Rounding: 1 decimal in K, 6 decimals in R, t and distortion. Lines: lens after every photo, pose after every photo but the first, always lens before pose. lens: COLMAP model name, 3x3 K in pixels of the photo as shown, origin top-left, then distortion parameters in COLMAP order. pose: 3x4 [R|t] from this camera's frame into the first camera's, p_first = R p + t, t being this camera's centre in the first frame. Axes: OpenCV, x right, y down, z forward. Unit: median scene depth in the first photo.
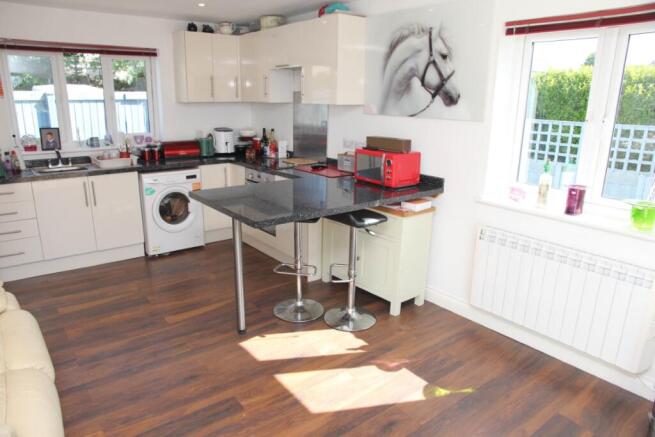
lens RADIAL K [[442.9, 0, 325.9], [0, 442.9, 220.7], [0, 0, 1]] dist [-0.119605, 0.071402]
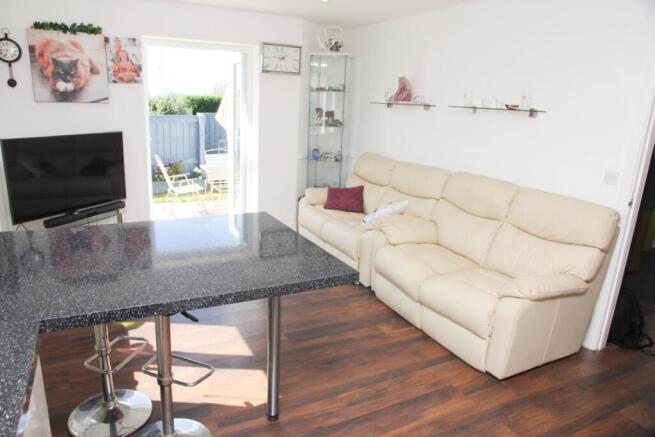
lens RADIAL K [[442.9, 0, 325.9], [0, 442.9, 220.7], [0, 0, 1]] dist [-0.119605, 0.071402]
pose [[-0.983780, -0.102191, 0.147422, -0.260276], [-0.014140, 0.863475, 0.504193, -0.284185], [-0.178819, 0.493931, -0.850915, 1.071908]]
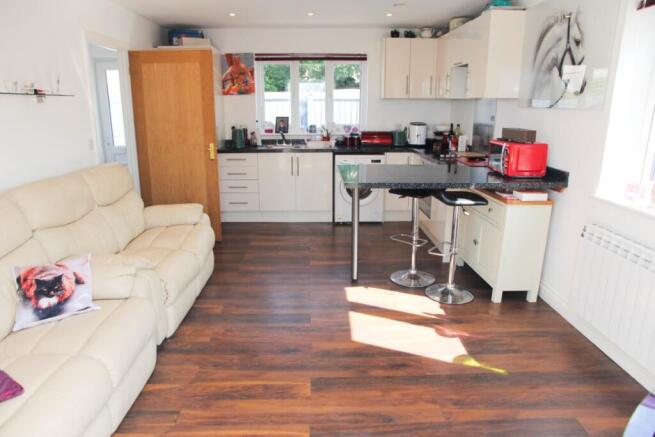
lens RADIAL K [[439.6, 0, 327.5], [0, 439.6, 230.6], [0, 0, 1]] dist [-0.121402, 0.066832]
pose [[0.808776, 0.150010, -0.568664, 0.317560], [-0.145618, 0.987893, 0.053496, 0.045193], [0.569805, 0.039541, 0.820828, -0.039118]]
